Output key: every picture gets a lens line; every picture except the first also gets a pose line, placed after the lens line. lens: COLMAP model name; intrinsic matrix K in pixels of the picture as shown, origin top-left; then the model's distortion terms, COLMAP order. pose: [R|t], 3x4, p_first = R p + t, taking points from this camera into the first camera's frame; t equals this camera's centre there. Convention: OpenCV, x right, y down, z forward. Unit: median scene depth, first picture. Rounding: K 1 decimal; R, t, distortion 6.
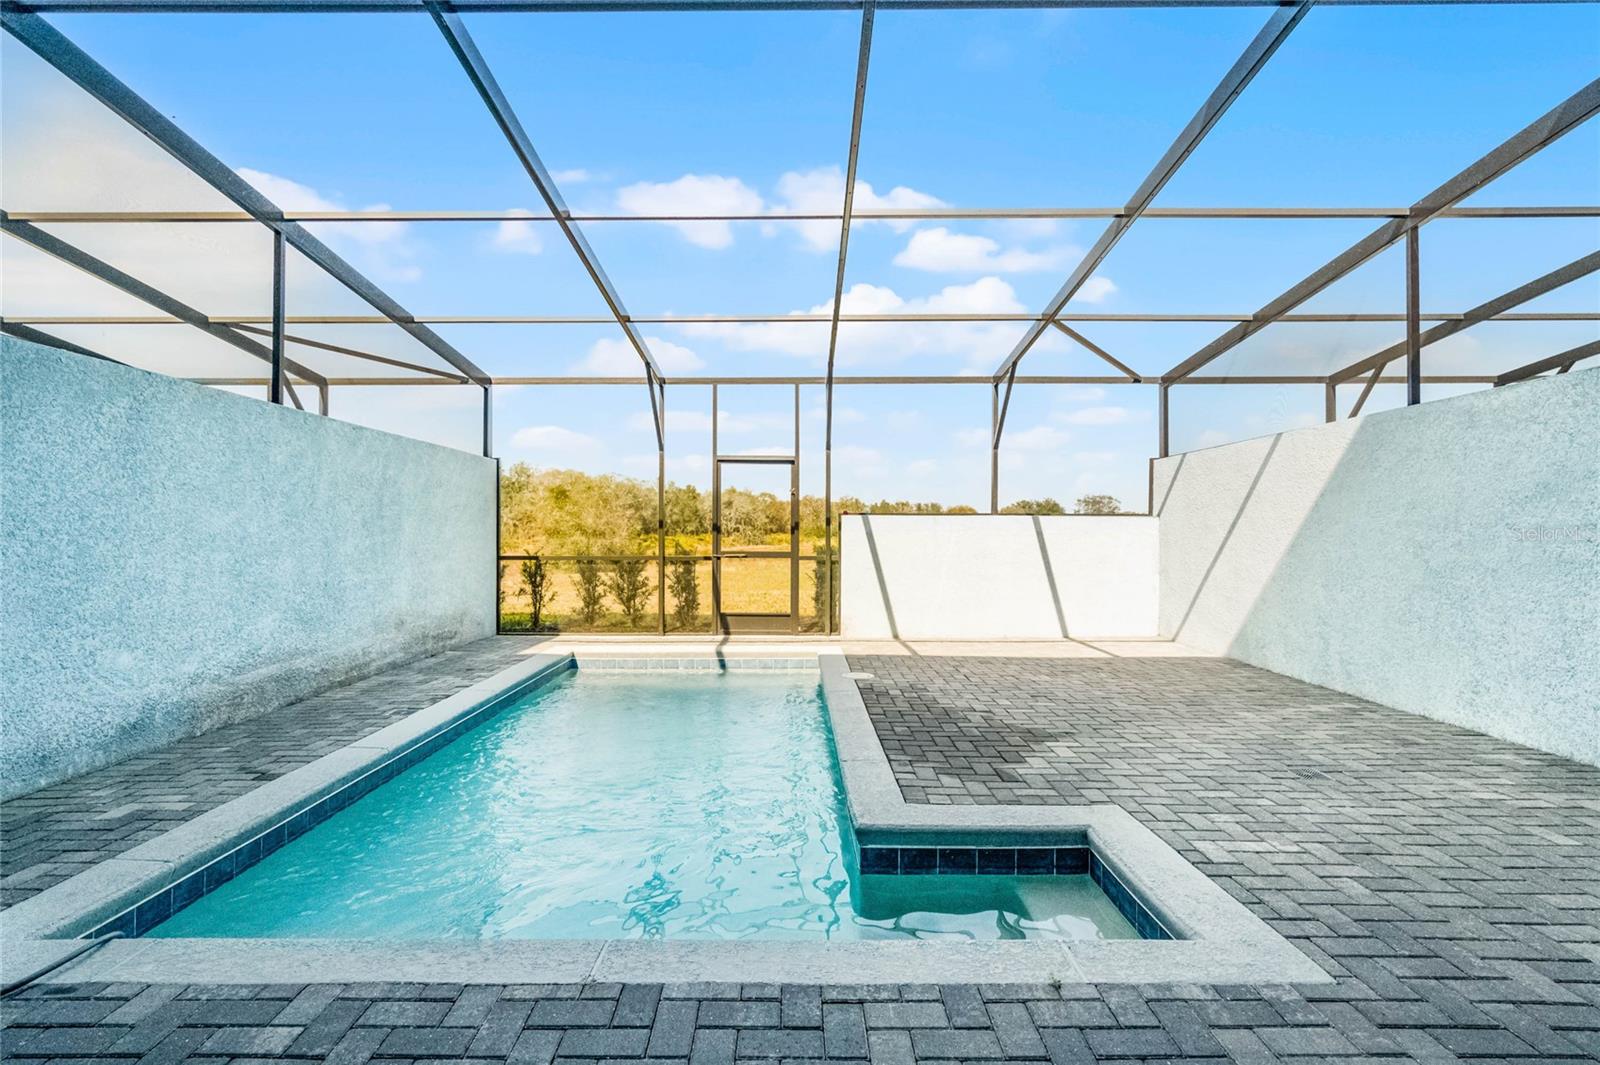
lens RADIAL K [[777.9, 0, 799.2], [0, 777.9, 531.7], [0, 0, 1]] dist [-0.001387, -0.000024]
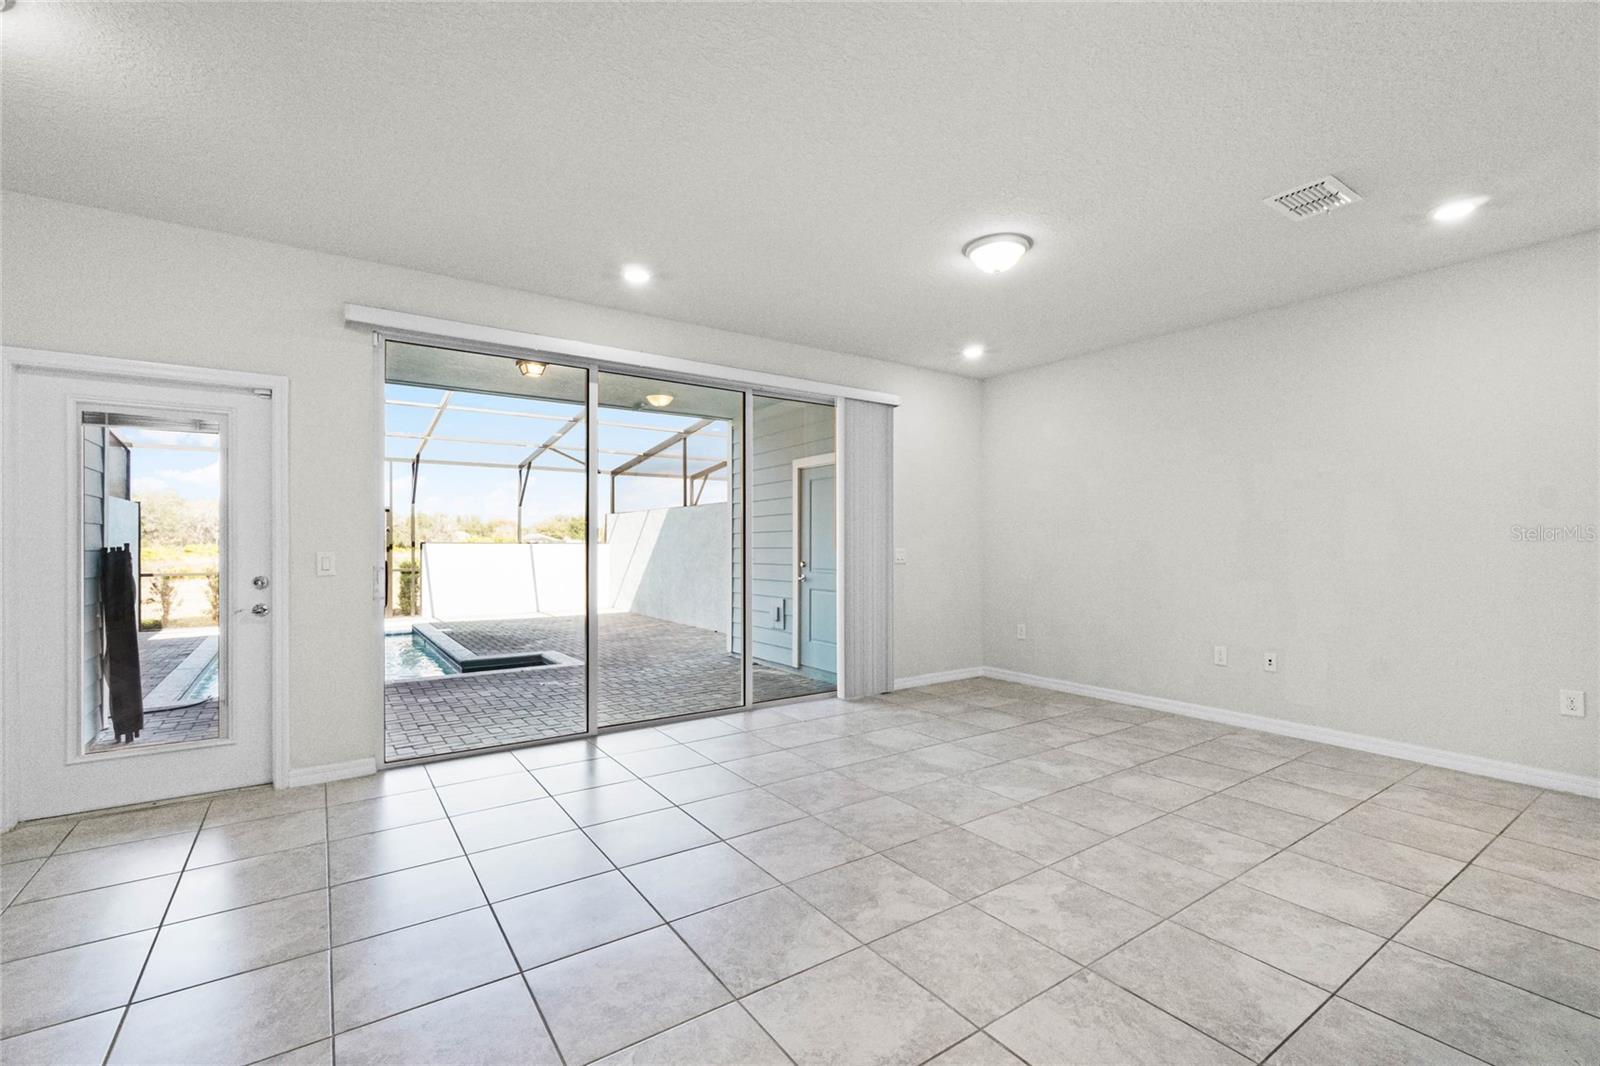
lens RADIAL K [[692.9, 0, 794.5], [0, 692.9, 534.1], [0, 0, 1]] dist [-0.010647, 0.003986]
pose [[0.823542, 0.006126, 0.567223, -0.123515], [-0.000358, 0.999947, -0.010280, -0.026465], [-0.567256, 0.008263, 0.823500, -0.638128]]
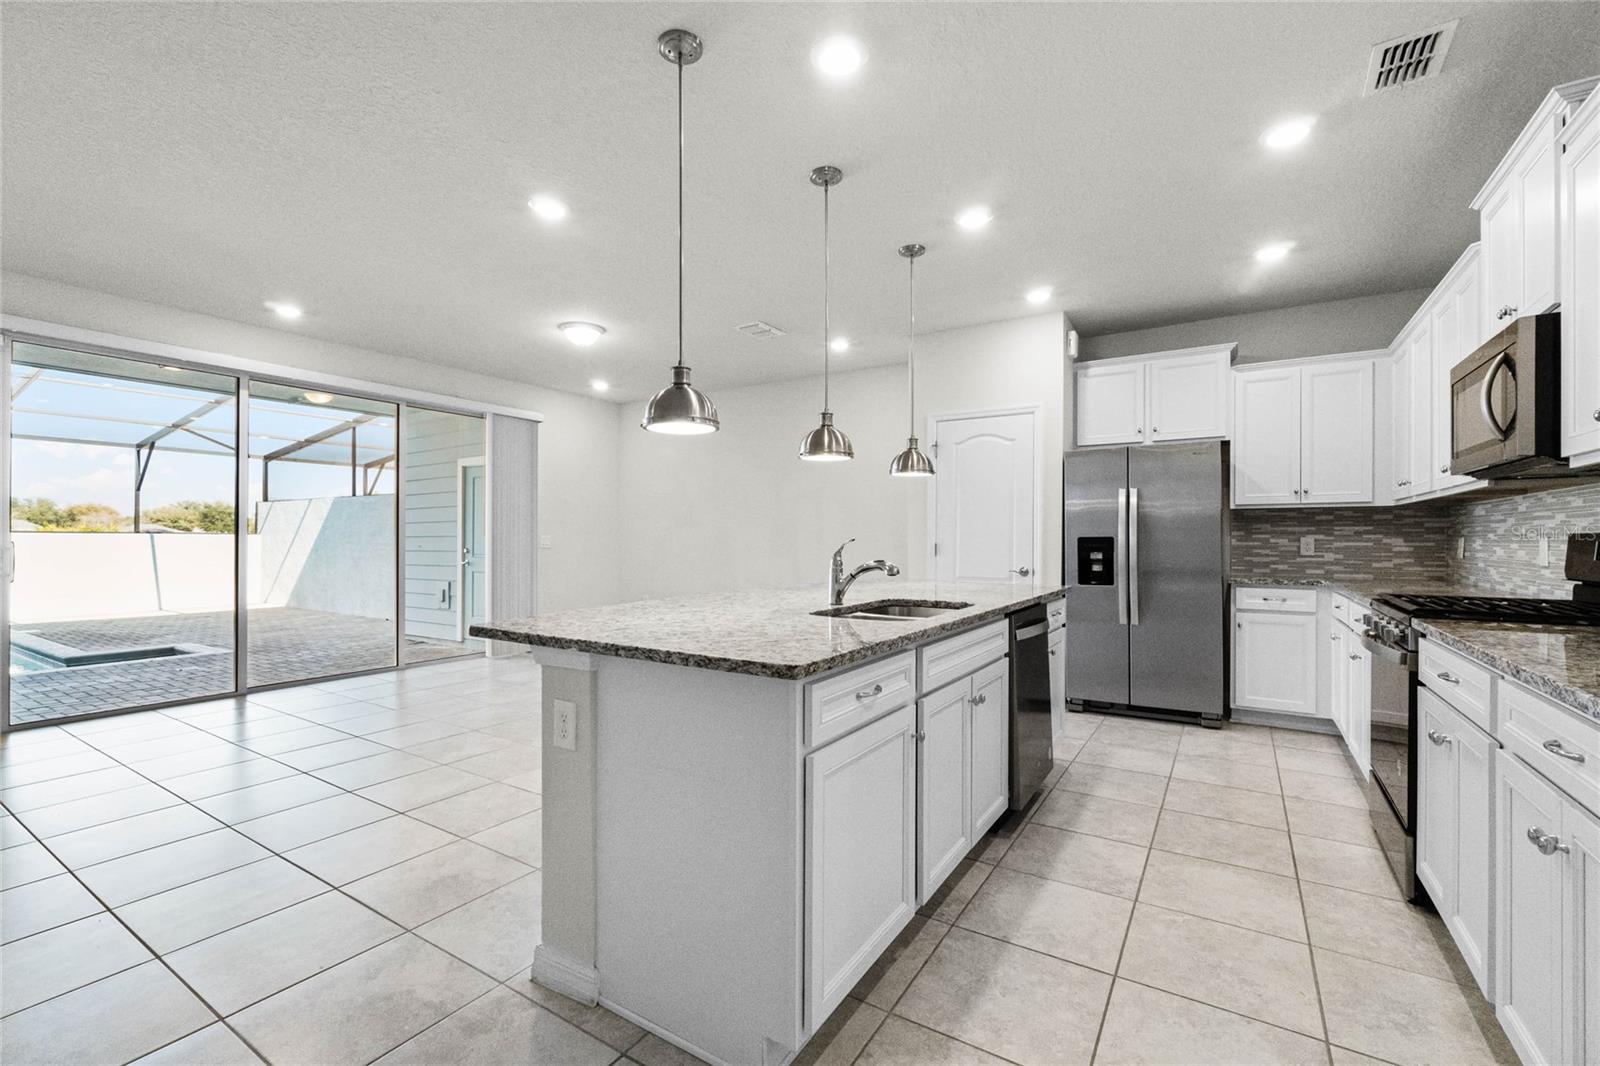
lens RADIAL K [[692.9, 0, 797.5], [0, 692.9, 535.4], [0, 0, 1]] dist [-0.010647, 0.003986]
pose [[0.538221, 0.005835, 0.842784, -0.195353], [-0.005979, 0.999977, -0.003104, -0.019781], [-0.842783, -0.003368, 0.538244, -0.843397]]
